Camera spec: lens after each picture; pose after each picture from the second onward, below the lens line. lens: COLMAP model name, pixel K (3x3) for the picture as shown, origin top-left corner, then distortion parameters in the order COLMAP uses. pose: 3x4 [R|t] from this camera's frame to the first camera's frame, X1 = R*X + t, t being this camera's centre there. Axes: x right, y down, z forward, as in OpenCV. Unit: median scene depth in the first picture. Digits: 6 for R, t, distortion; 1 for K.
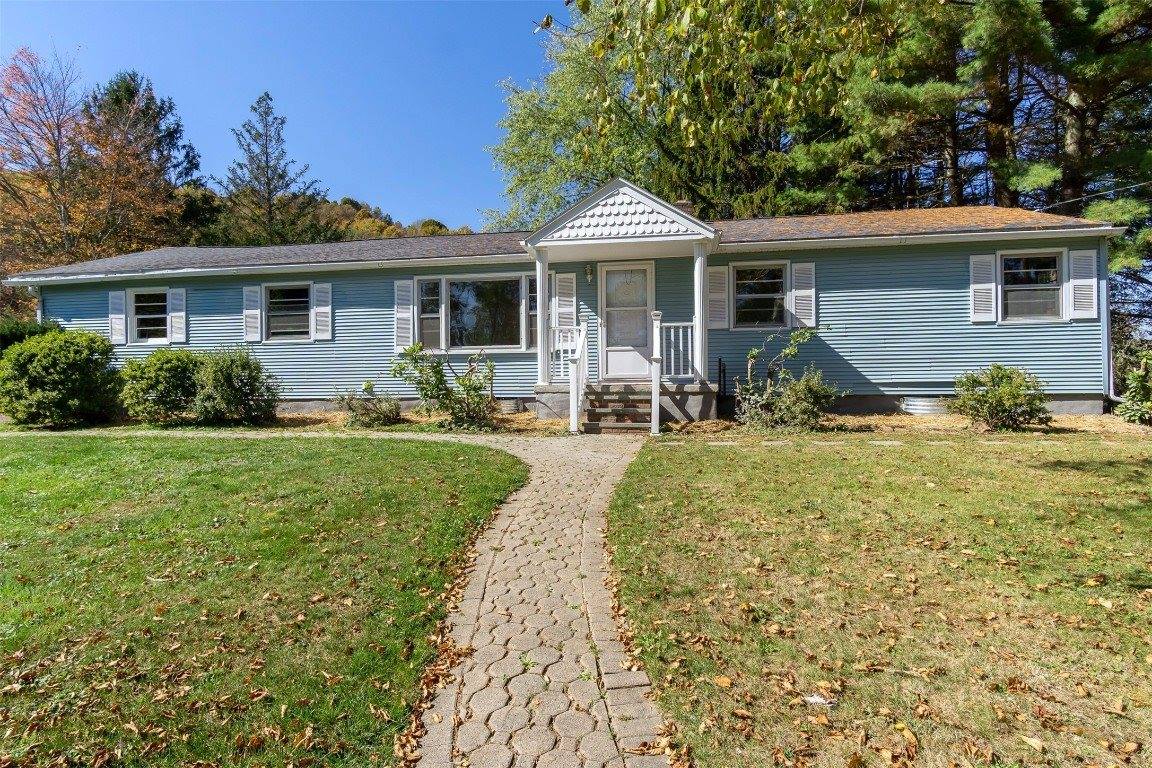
lens RADIAL K [[668.7, 0, 573.2], [0, 668.7, 382.9], [0, 0, 1]] dist [0.002186, -0.000469]
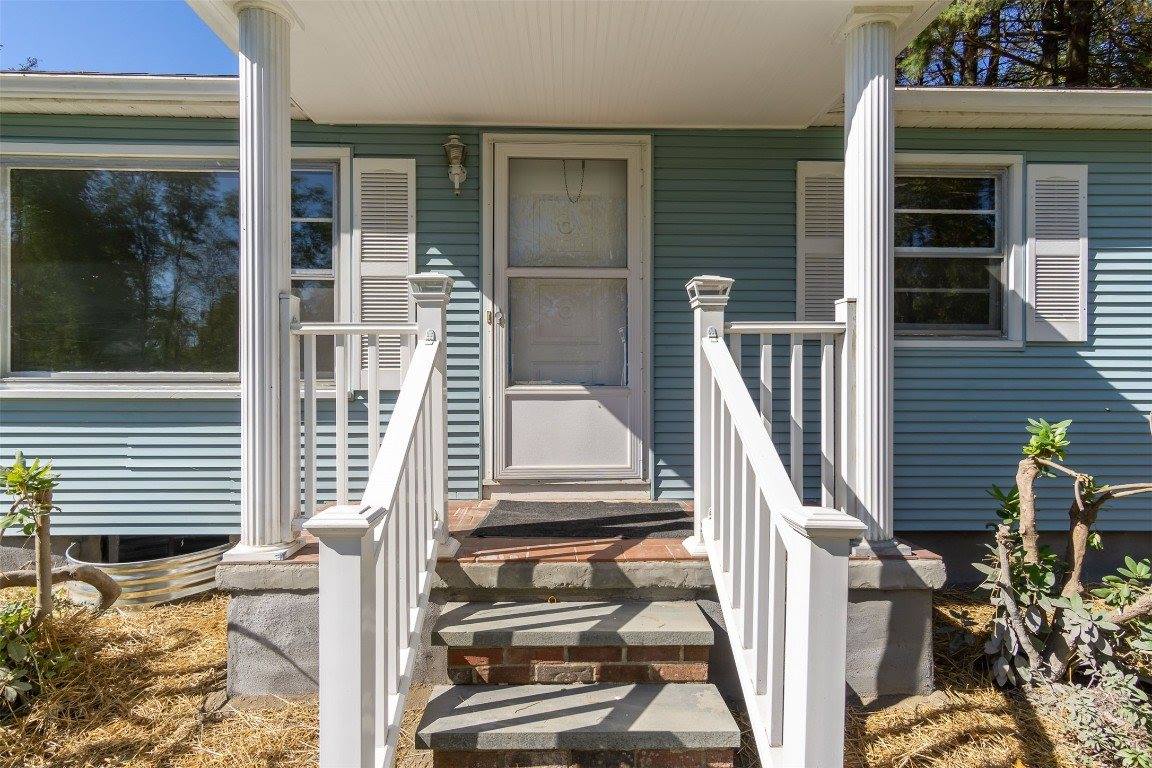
lens RADIAL K [[668.7, 0, 582.4], [0, 668.7, 383.4], [0, 0, 1]] dist [0.002186, -0.000469]
pose [[0.979355, 0.010300, 0.201888, 0.019208], [-0.013005, 0.999842, 0.012077, -0.059653], [-0.201731, -0.014453, 0.979334, 0.669101]]
